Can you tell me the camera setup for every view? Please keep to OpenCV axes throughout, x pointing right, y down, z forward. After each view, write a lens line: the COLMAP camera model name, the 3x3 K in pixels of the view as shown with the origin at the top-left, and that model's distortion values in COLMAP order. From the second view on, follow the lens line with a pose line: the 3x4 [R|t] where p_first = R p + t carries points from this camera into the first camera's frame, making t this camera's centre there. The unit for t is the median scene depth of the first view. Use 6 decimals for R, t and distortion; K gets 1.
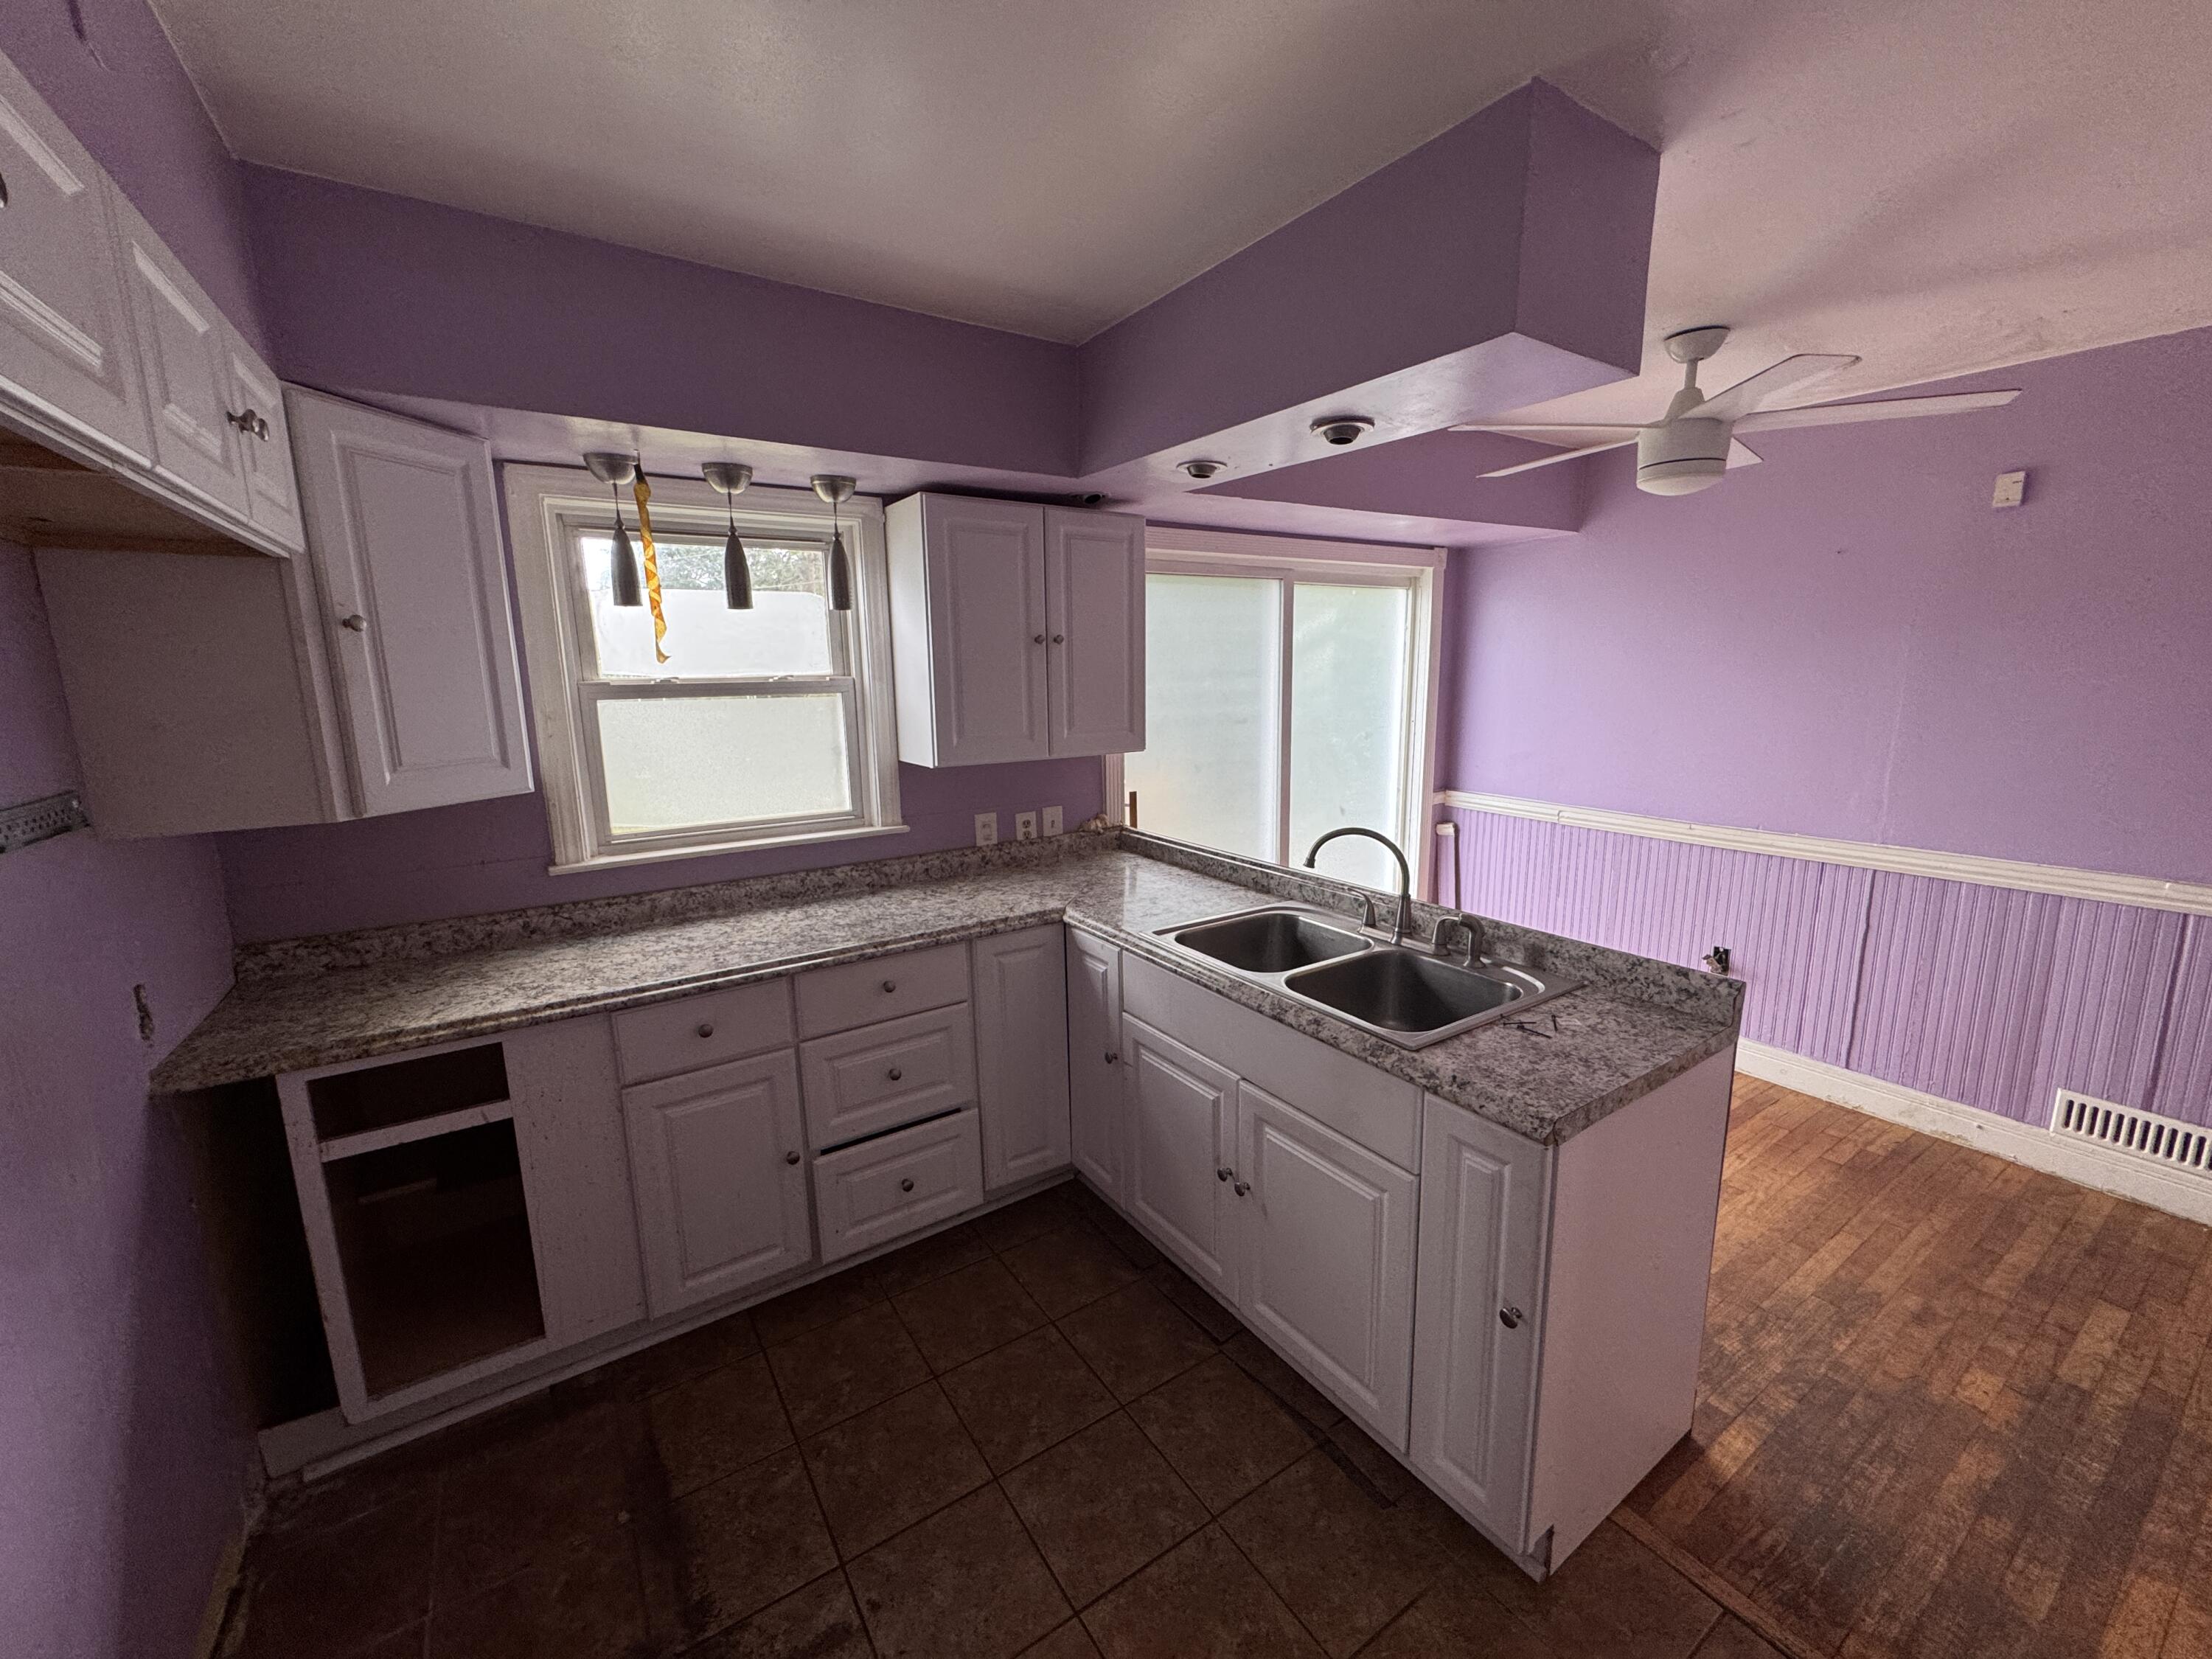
lens RADIAL K [[875.1, 0, 1097.9], [0, 875.1, 829.9], [0, 0, 1]] dist [0.001197, -0.000255]
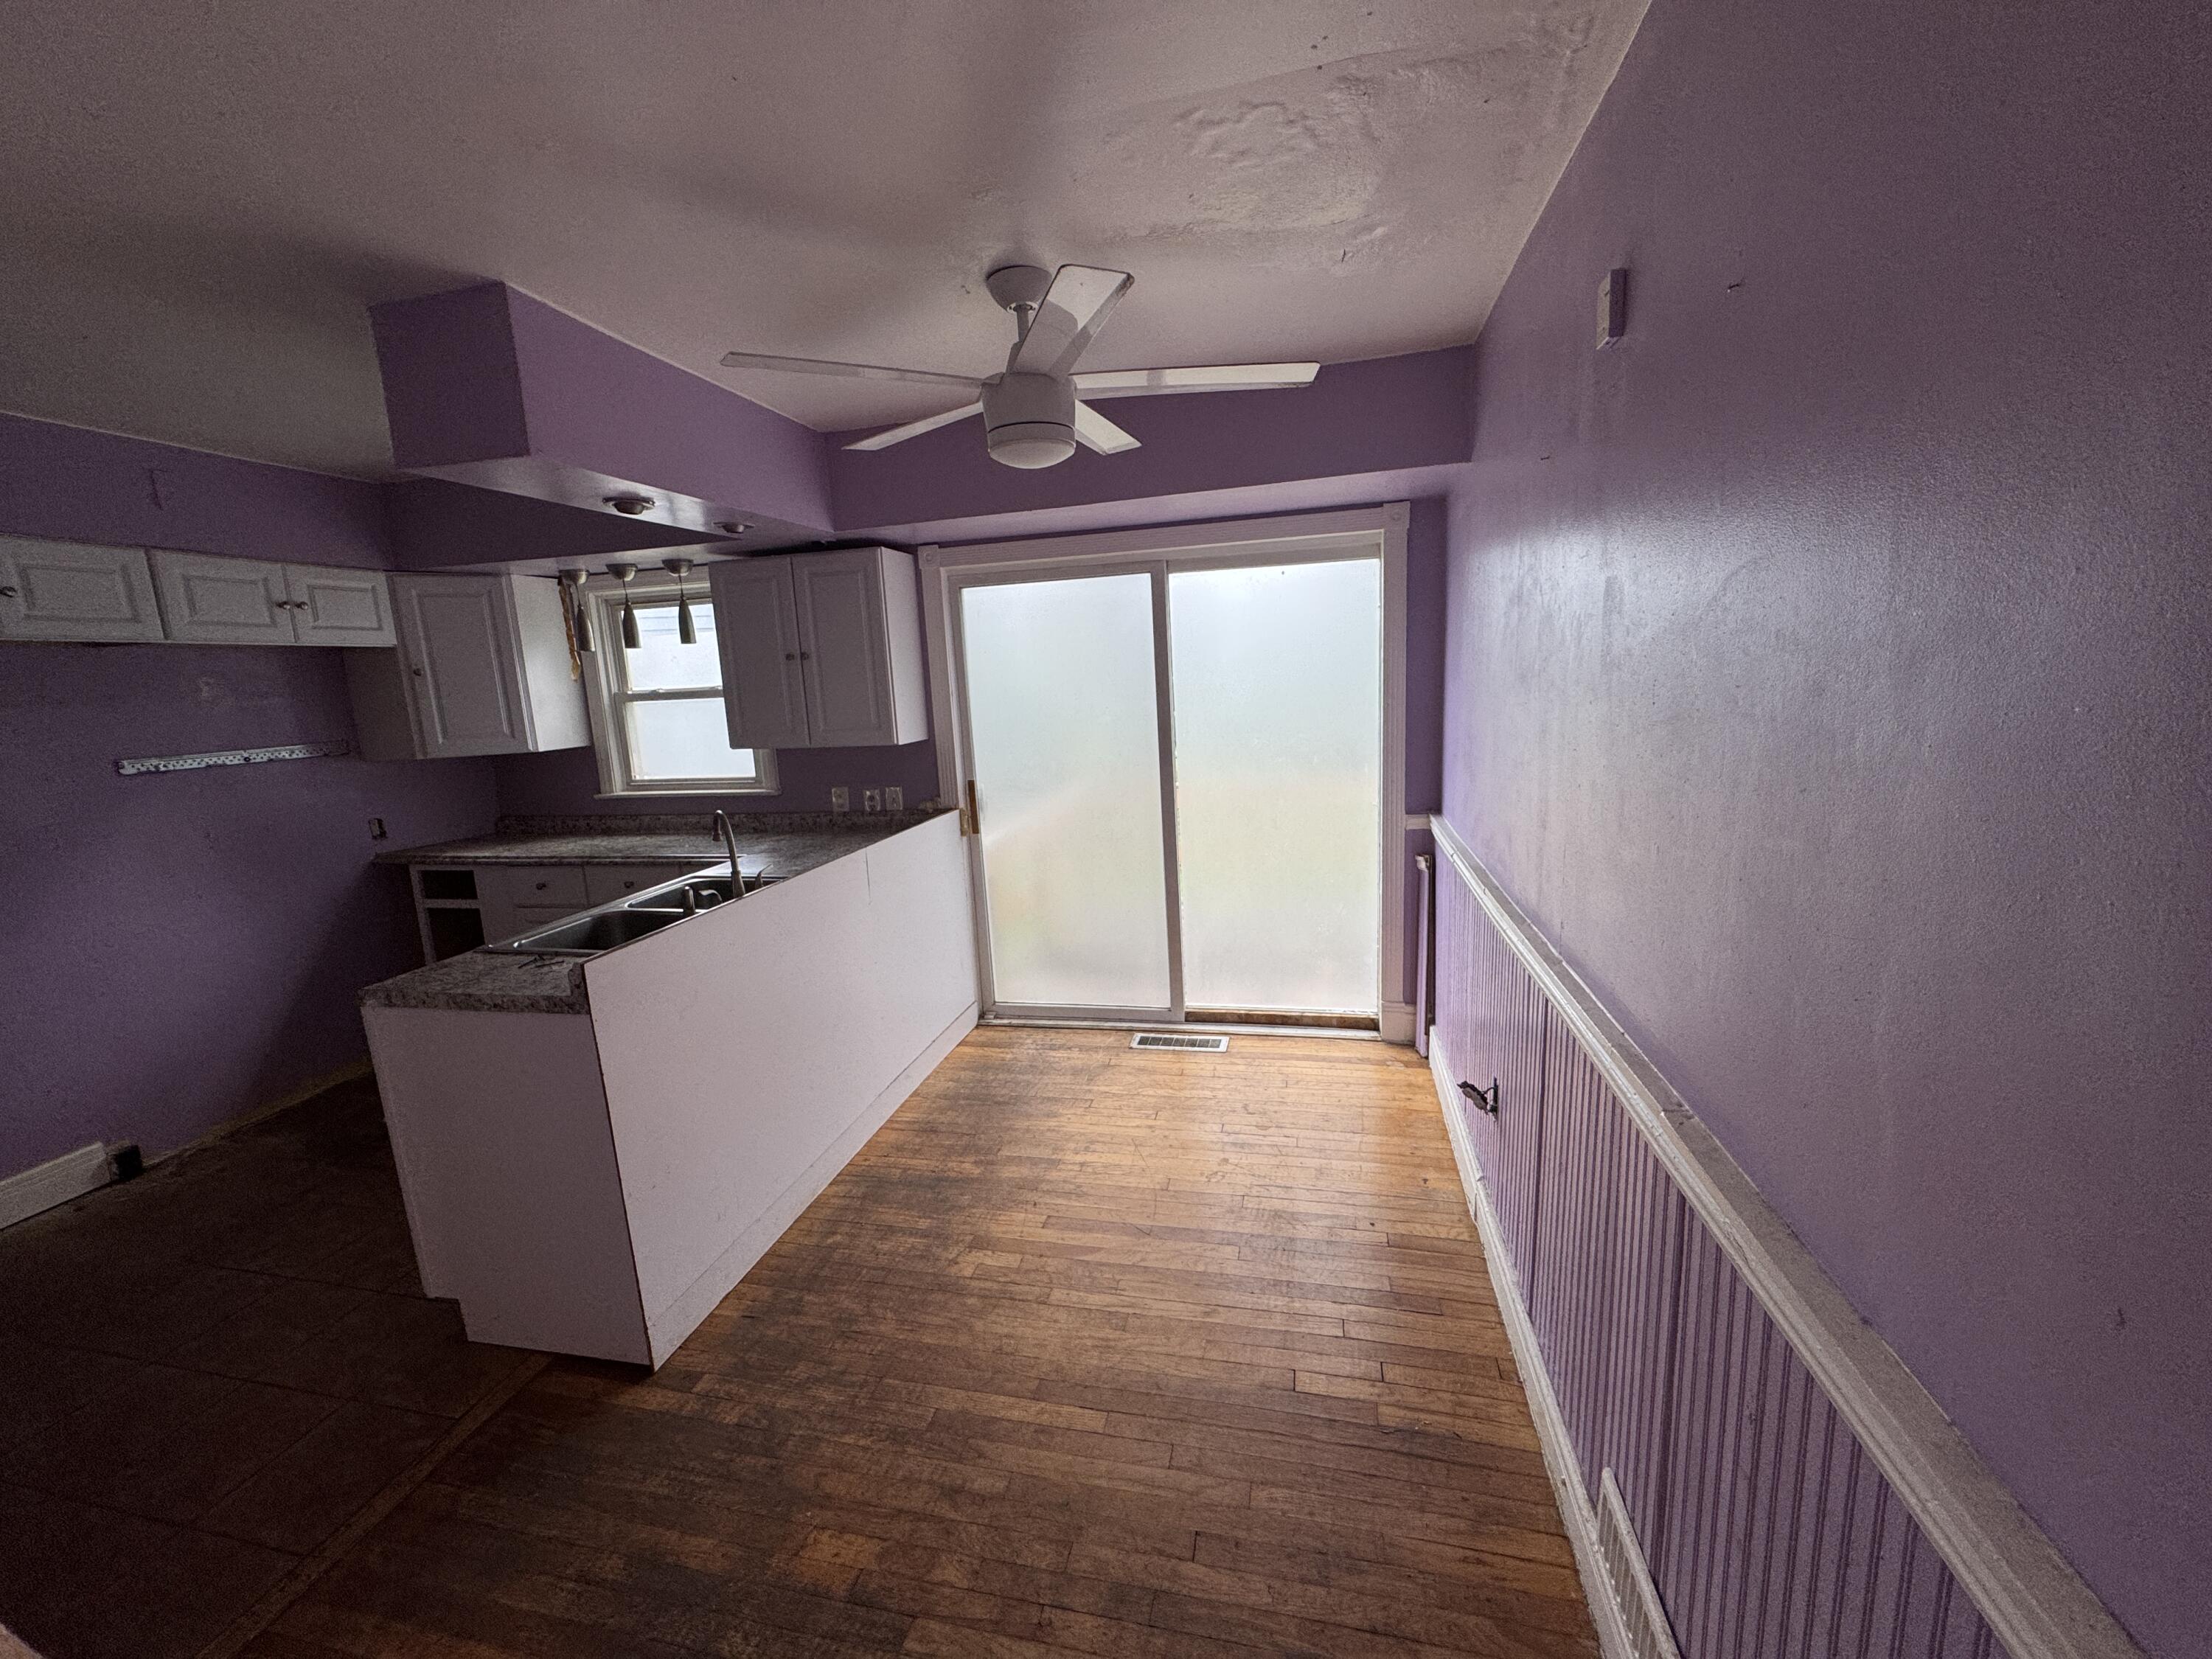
lens RADIAL K [[875.1, 0, 1101.5], [0, 875.1, 825.0], [0, 0, 1]] dist [0.001197, -0.000255]
pose [[0.691396, 0.103284, -0.715055, 1.322928], [-0.096319, 0.994071, 0.050453, -0.080989], [0.716027, 0.033990, 0.697245, 0.451506]]
